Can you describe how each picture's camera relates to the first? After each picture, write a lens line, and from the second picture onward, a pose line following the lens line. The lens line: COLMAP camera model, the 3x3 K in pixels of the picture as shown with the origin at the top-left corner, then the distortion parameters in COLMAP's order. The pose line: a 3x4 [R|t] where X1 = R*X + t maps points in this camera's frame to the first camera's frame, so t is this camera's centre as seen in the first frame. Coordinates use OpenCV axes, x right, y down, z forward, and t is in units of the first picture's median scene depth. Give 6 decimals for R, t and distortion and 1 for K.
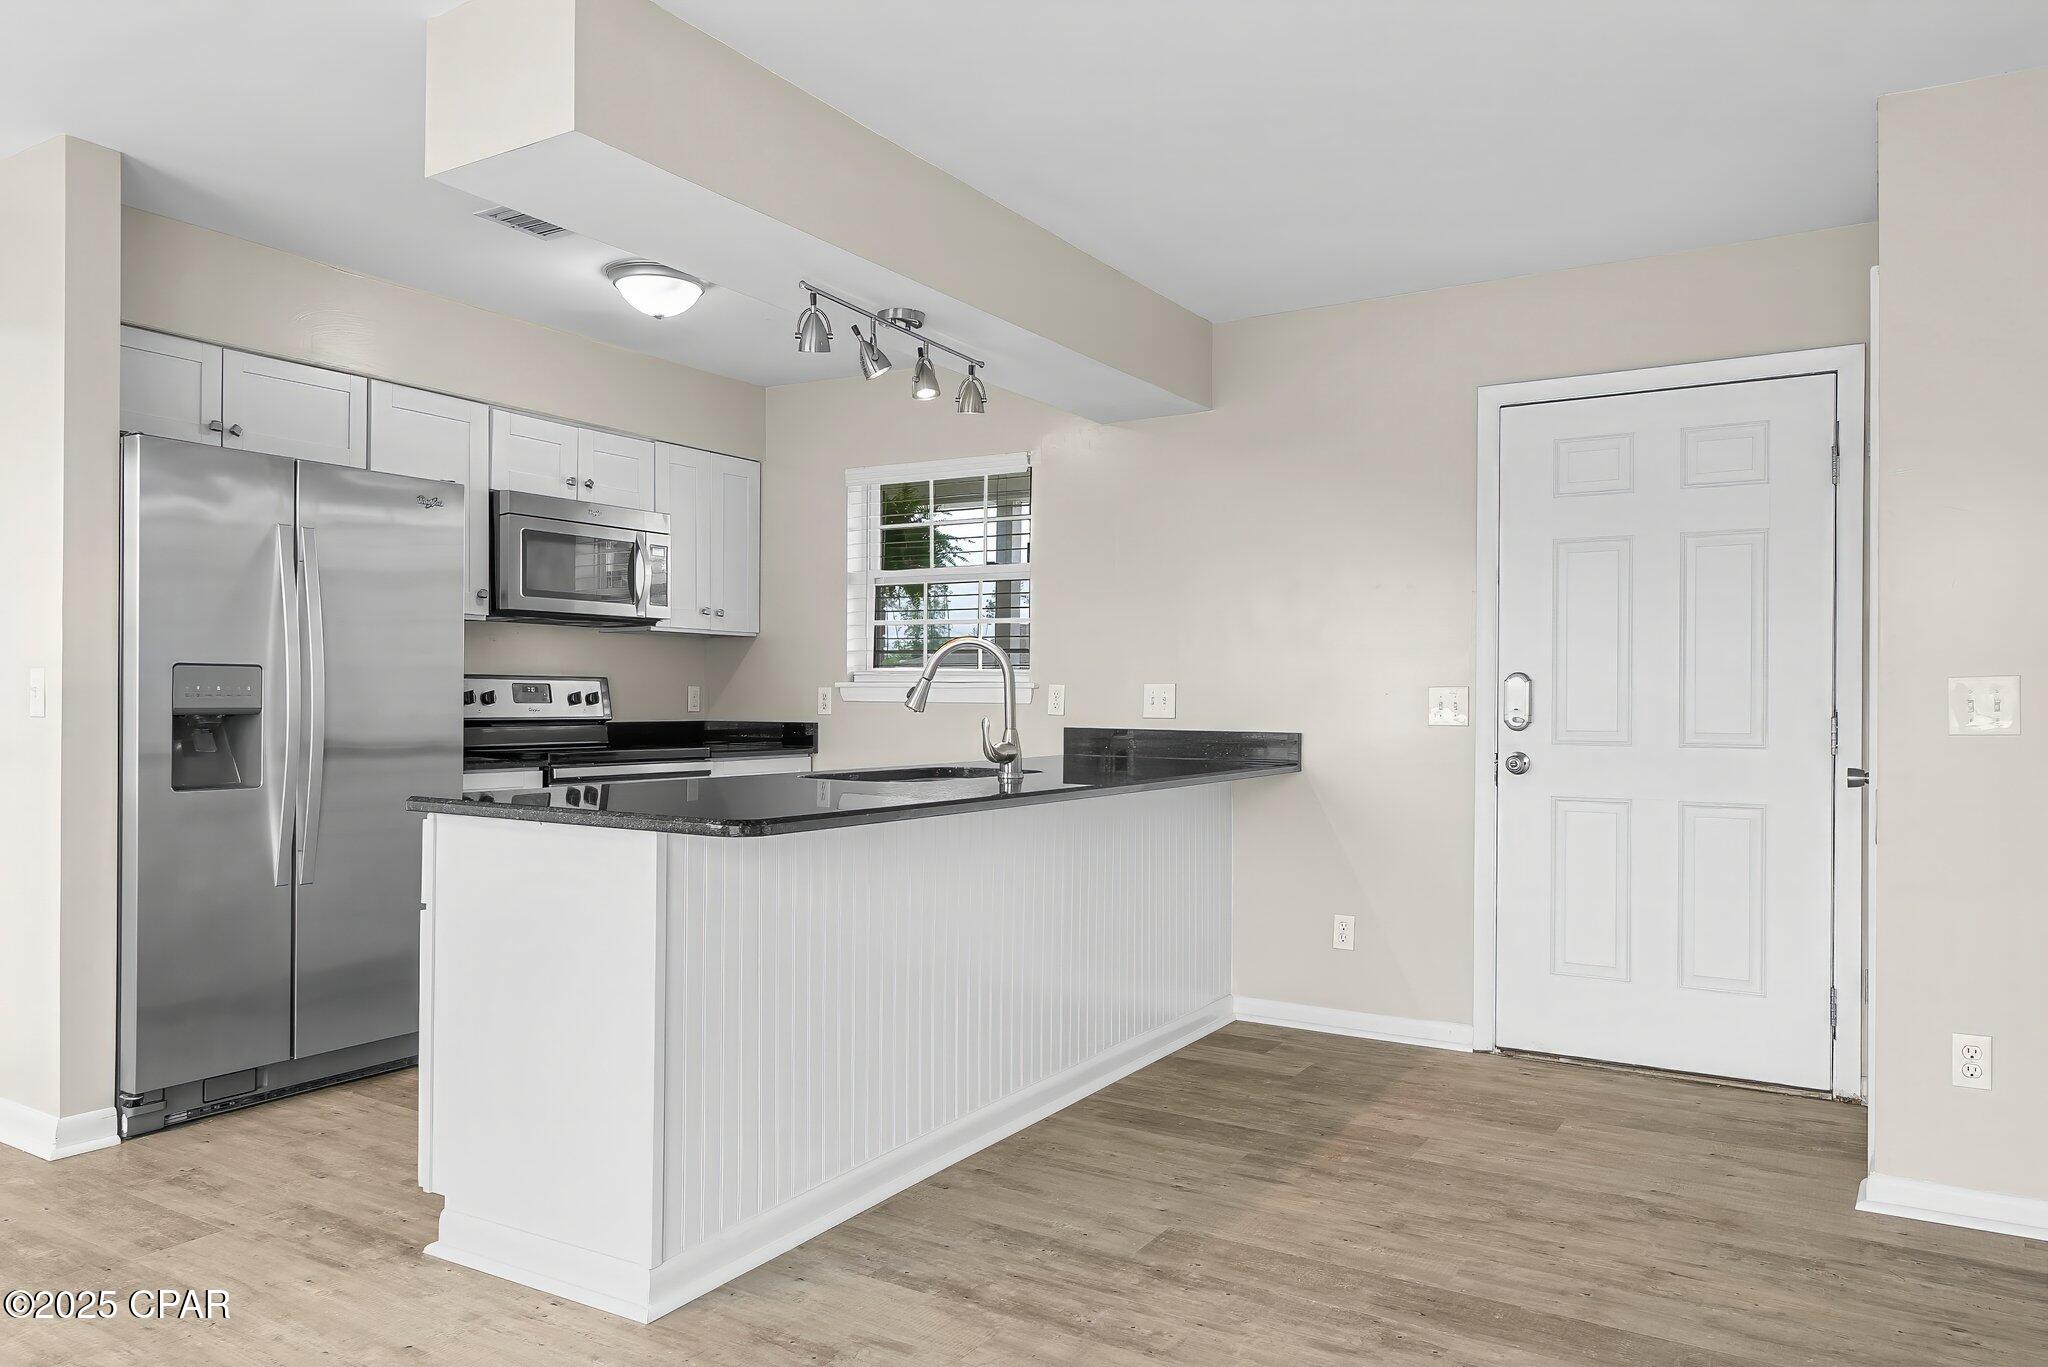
lens RADIAL K [[1357.7, 0, 1014.9], [0, 1357.7, 693.9], [0, 0, 1]] dist [0.006251, -0.000156]
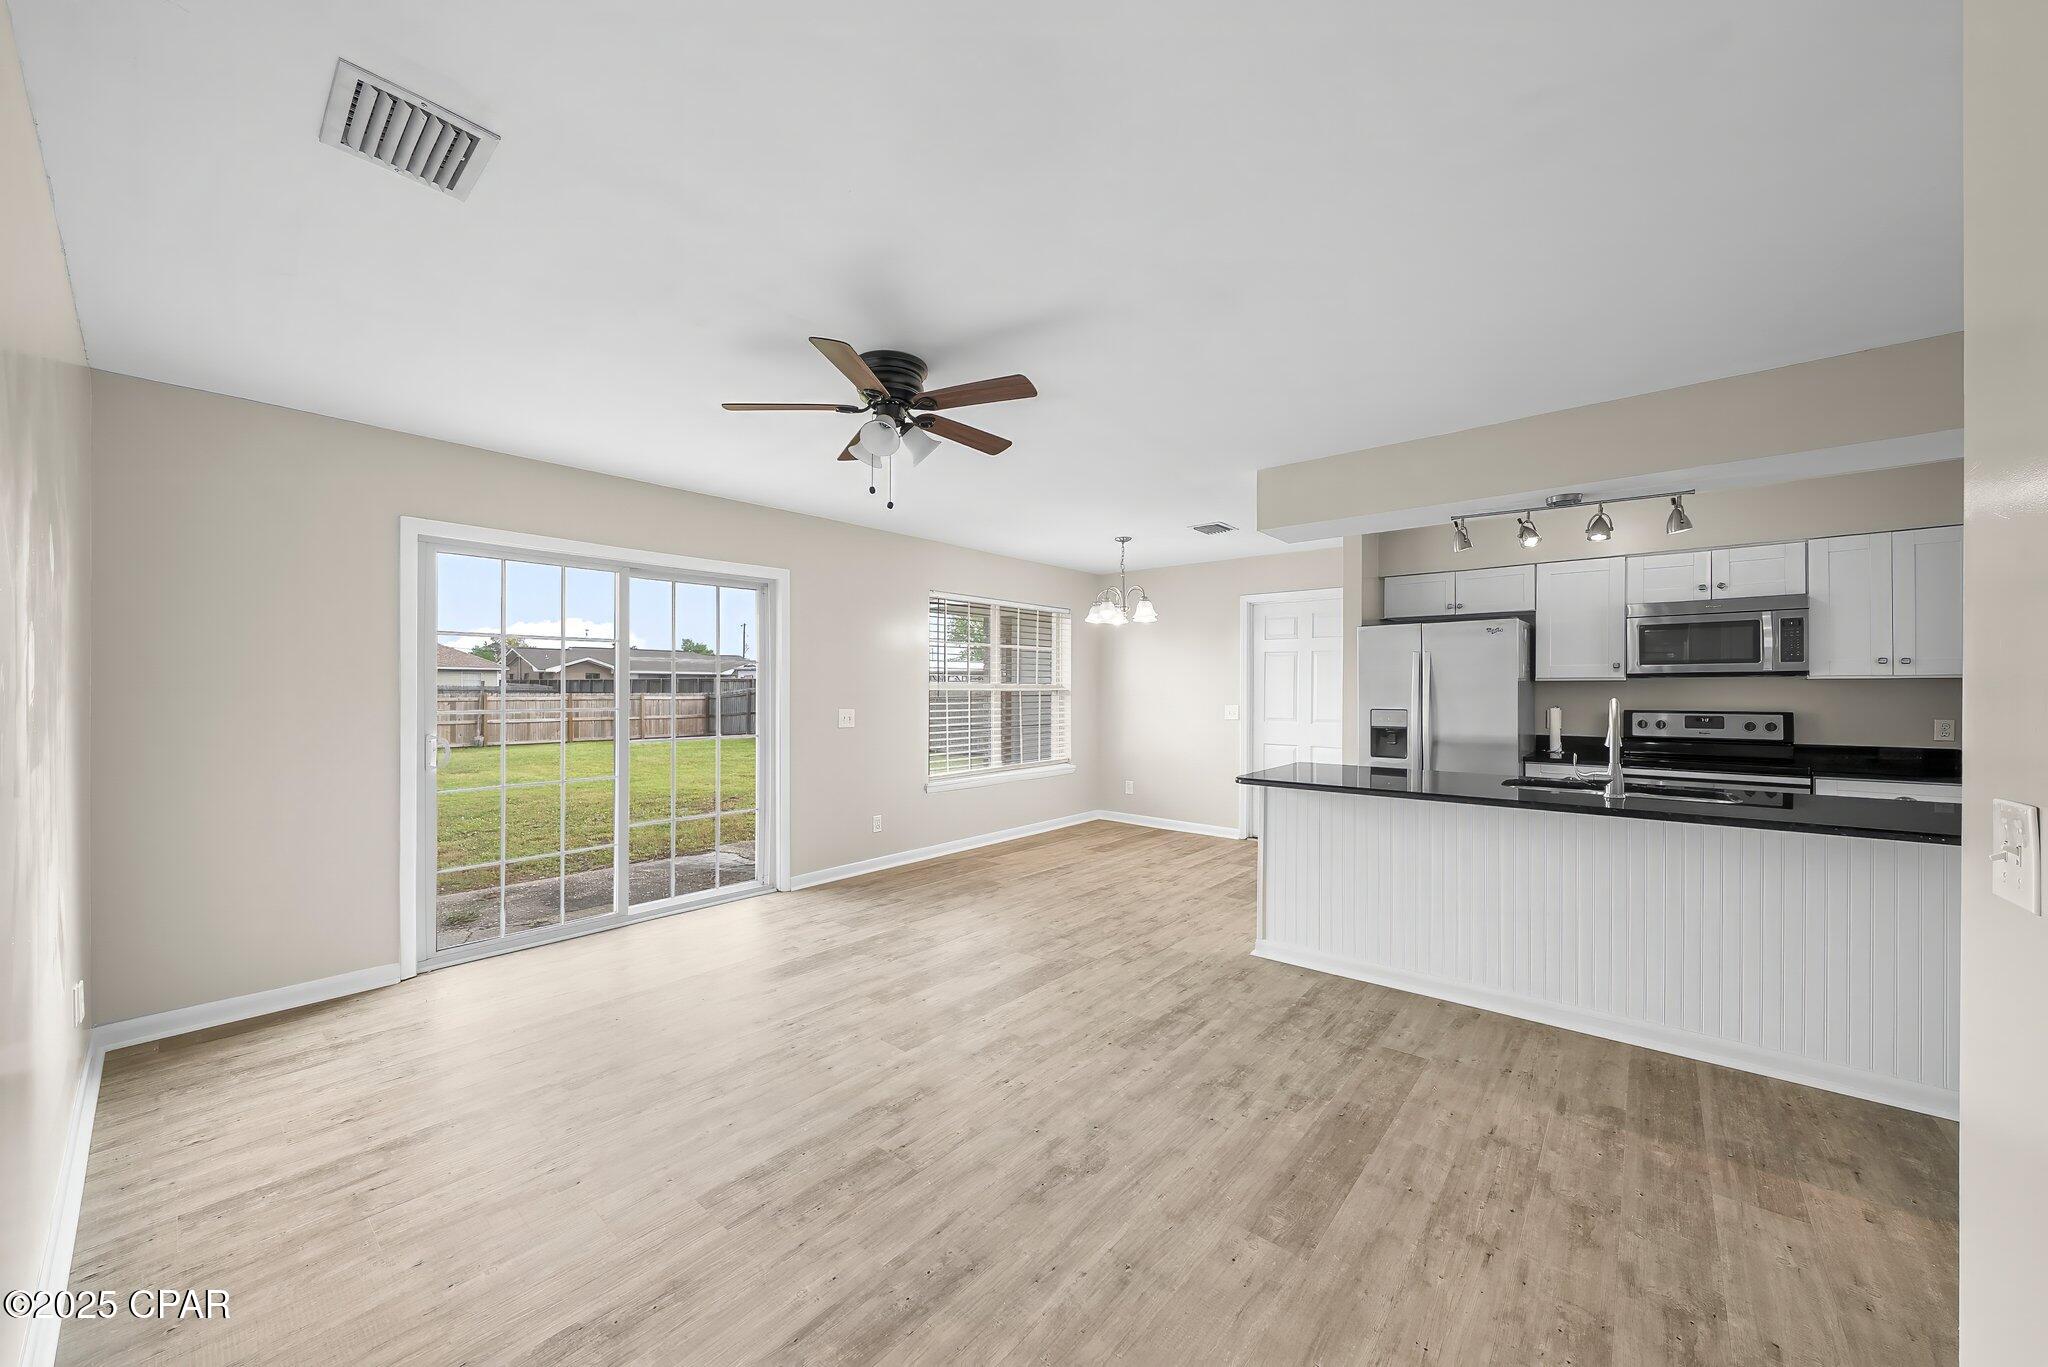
lens RADIAL K [[752.7, 0, 1040.6], [0, 752.7, 682.3], [0, 0, 1]] dist [-0.002858, -0.000515]
pose [[-0.132544, -0.019924, -0.990977, 0.877459], [-0.000449, 0.999799, -0.020041, -0.042129], [0.991177, -0.002212, -0.132526, 0.517093]]
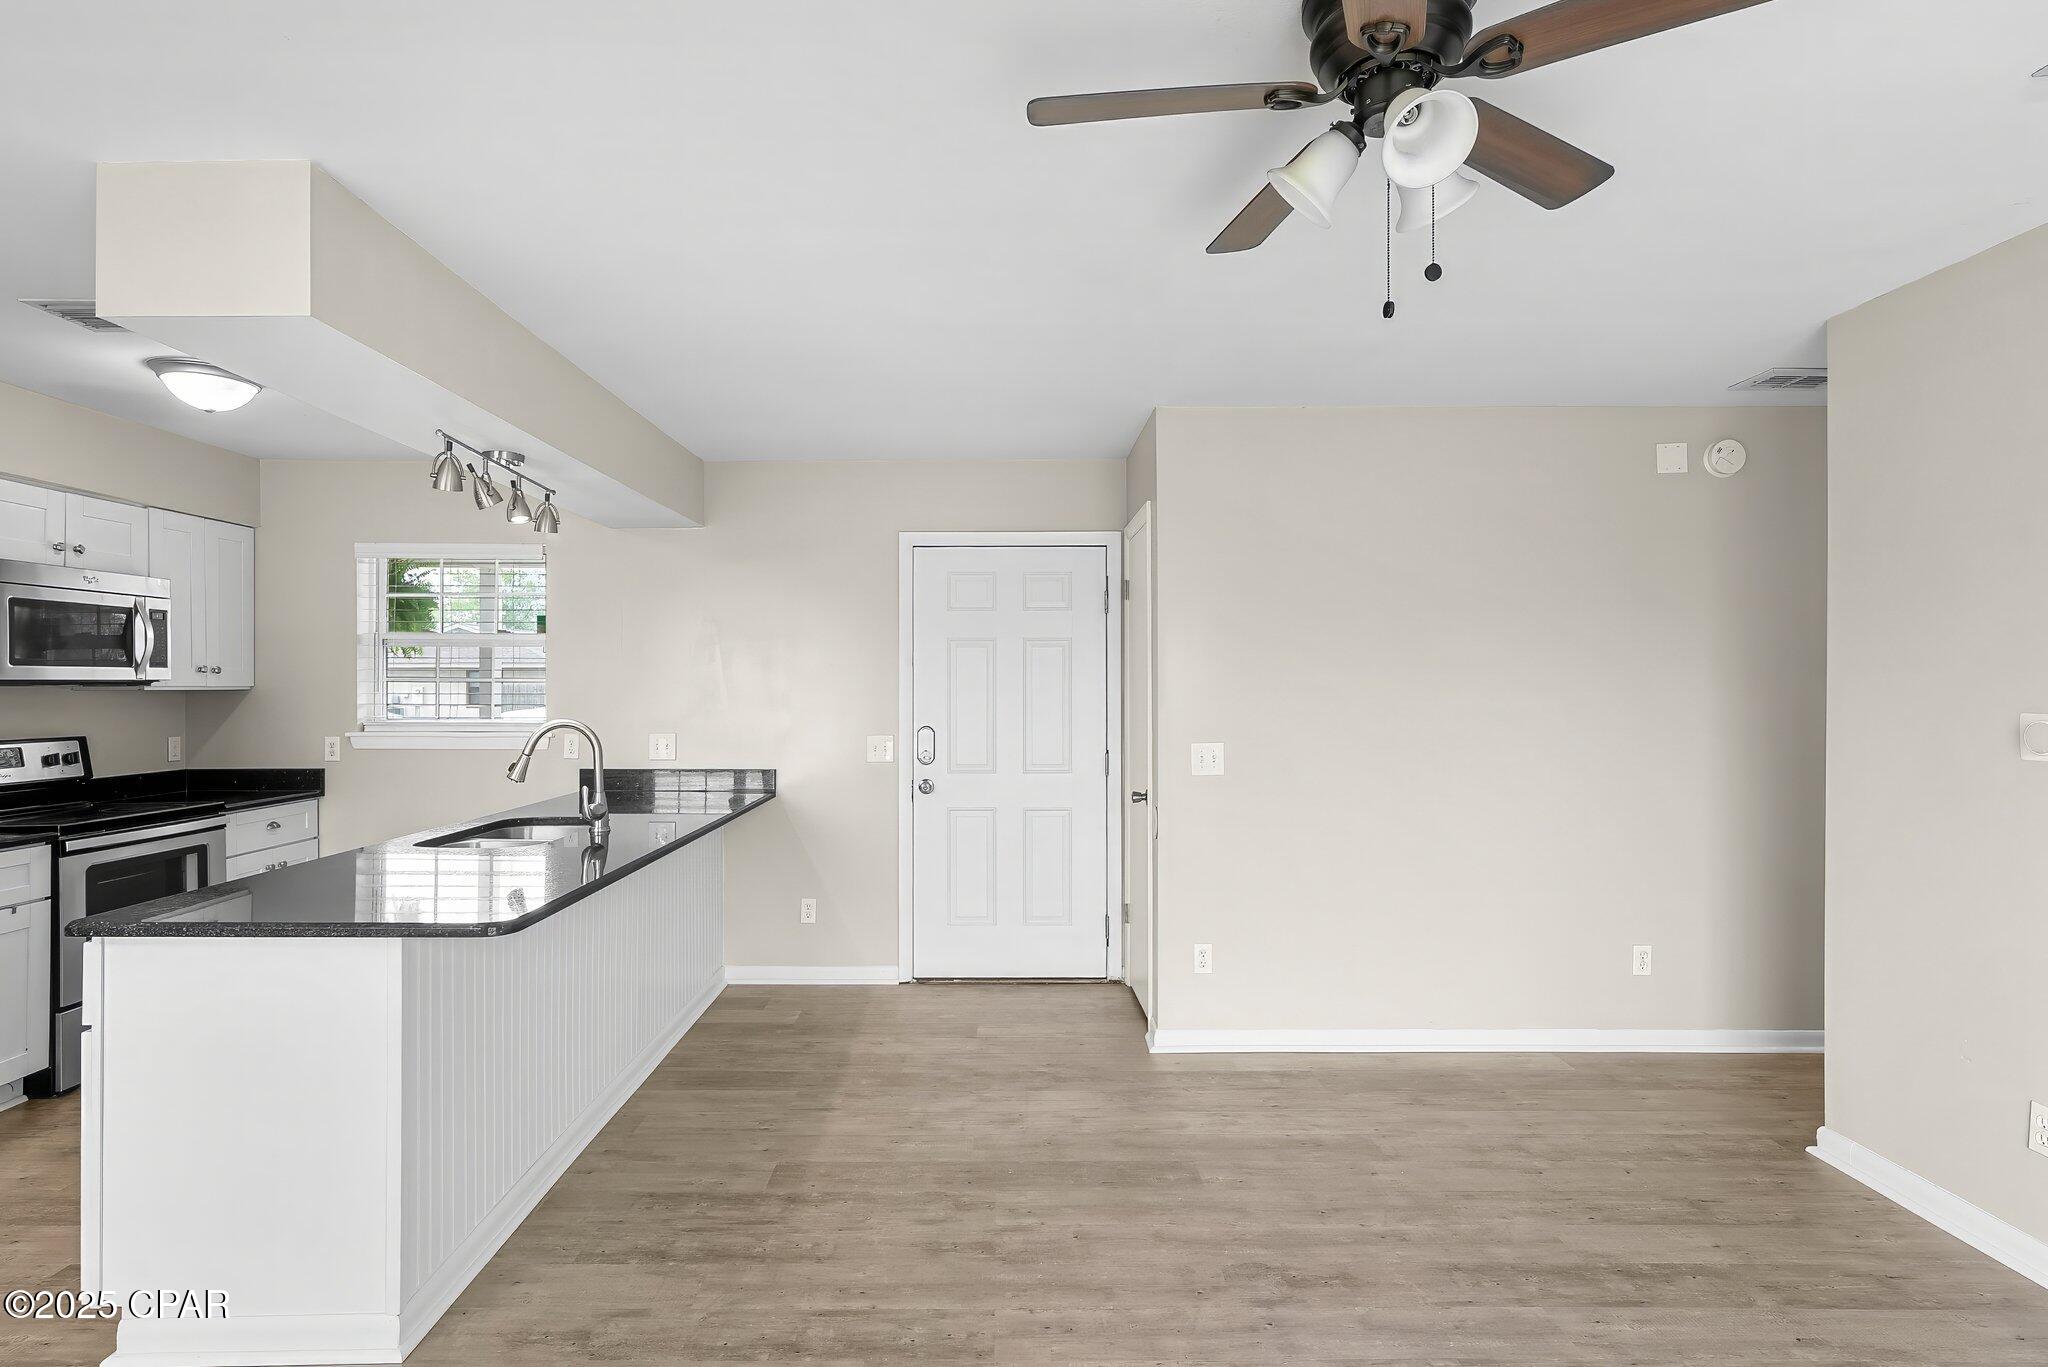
lens RADIAL K [[1036.4, 0, 985.5], [0, 1036.4, 686.5], [0, 0, 1]] dist [0.000827, 0.002606]
pose [[0.854468, -0.005607, 0.519473, -0.199911], [0.004332, 0.999984, 0.003667, -0.075618], [-0.519485, -0.000883, 0.854479, -0.009576]]
